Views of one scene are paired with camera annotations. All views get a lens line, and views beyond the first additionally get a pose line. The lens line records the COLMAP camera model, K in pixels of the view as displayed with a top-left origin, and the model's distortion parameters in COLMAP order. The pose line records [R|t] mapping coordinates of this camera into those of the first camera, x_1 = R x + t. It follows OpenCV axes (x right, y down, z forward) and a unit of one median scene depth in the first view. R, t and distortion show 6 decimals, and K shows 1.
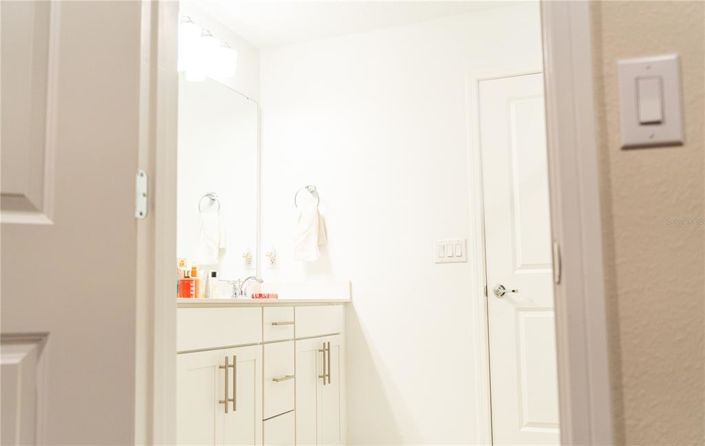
lens RADIAL K [[680.8, 0, 352.5], [0, 680.8, 223.0], [0, 0, 1]] dist [0.004997, -0.000191]
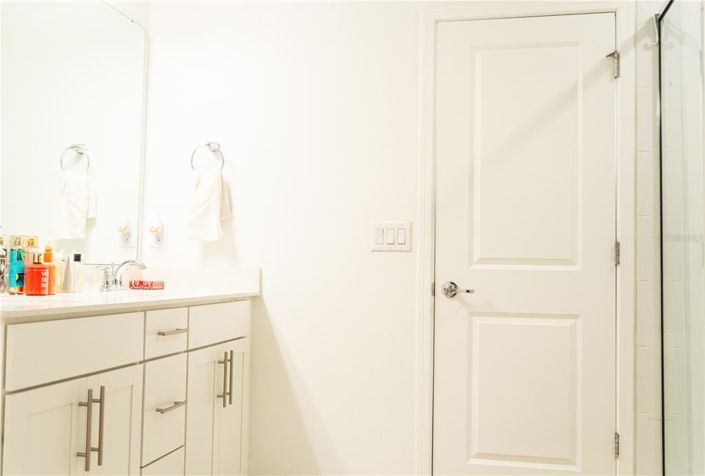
lens RADIAL K [[746.7, 0, 352.5], [0, 746.7, 238.0], [0, 0, 1]] dist [-0.008160, 0.007173]
pose [[0.988830, 0.039858, 0.143617, -0.025215], [-0.049885, 0.996511, 0.066911, -0.013402], [-0.140449, -0.073328, 0.987369, 0.157297]]
